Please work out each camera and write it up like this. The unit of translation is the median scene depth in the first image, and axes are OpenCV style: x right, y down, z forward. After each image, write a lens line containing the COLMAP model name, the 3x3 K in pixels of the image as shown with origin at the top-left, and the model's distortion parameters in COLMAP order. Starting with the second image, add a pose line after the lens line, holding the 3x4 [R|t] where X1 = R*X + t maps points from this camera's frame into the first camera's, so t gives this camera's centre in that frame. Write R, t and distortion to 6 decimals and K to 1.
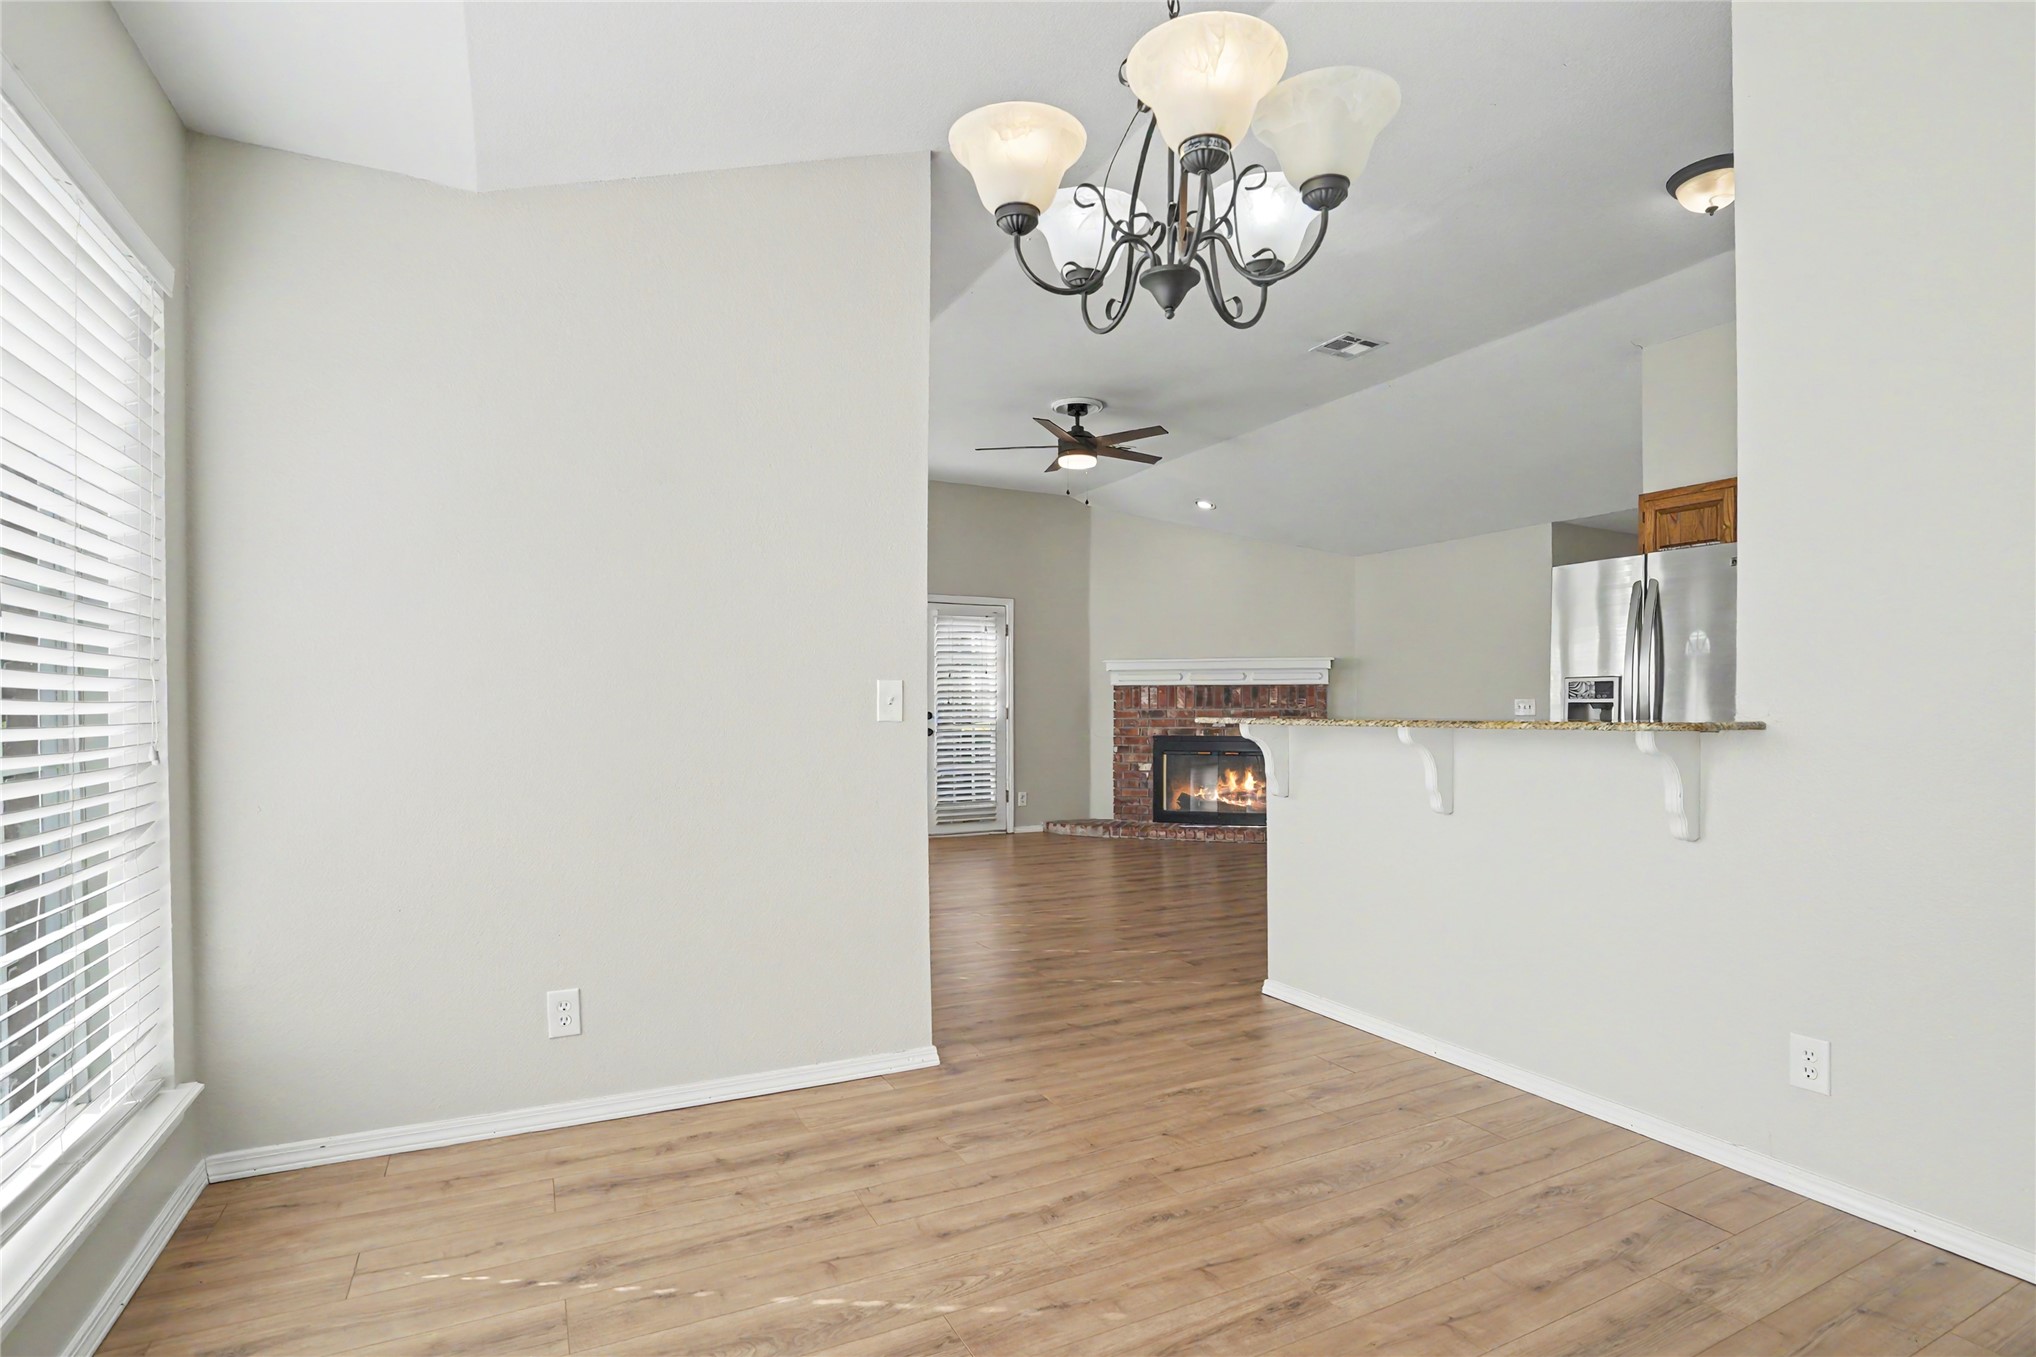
lens RADIAL K [[1009.3, 0, 1044.8], [0, 1009.3, 725.8], [0, 0, 1]] dist [-0.053422, 0.018365]
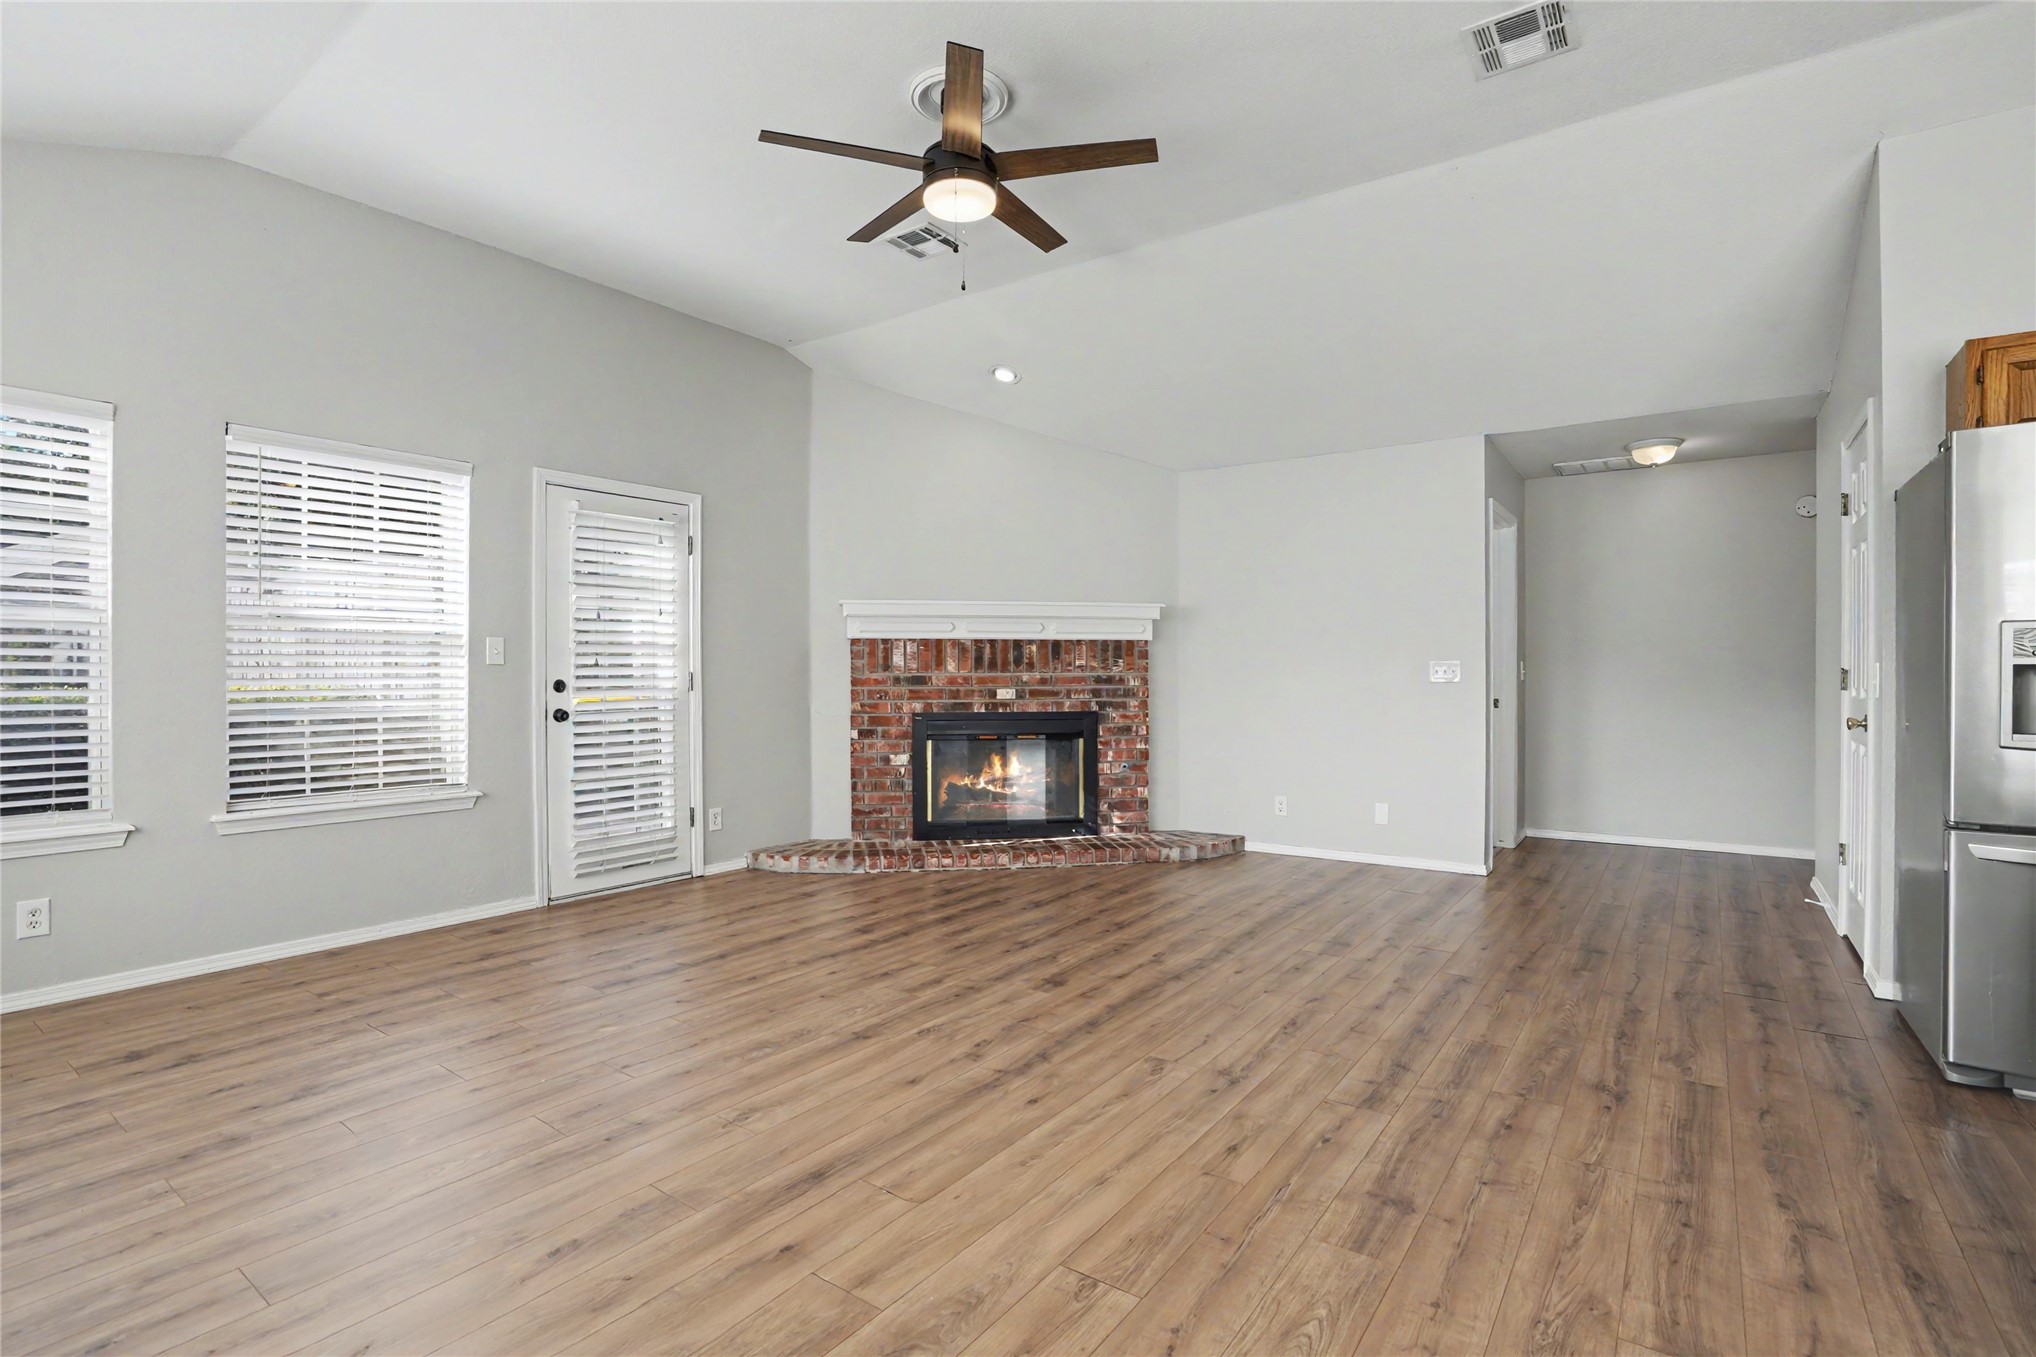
lens RADIAL K [[967.5, 0, 1025.1], [0, 967.5, 681.6], [0, 0, 1]] dist [-0.056896, 0.020270]
pose [[0.897069, -0.004186, 0.441871, -0.113682], [0.007310, 0.999959, -0.005368, -0.007462], [-0.441830, 0.008046, 0.897063, 0.392398]]
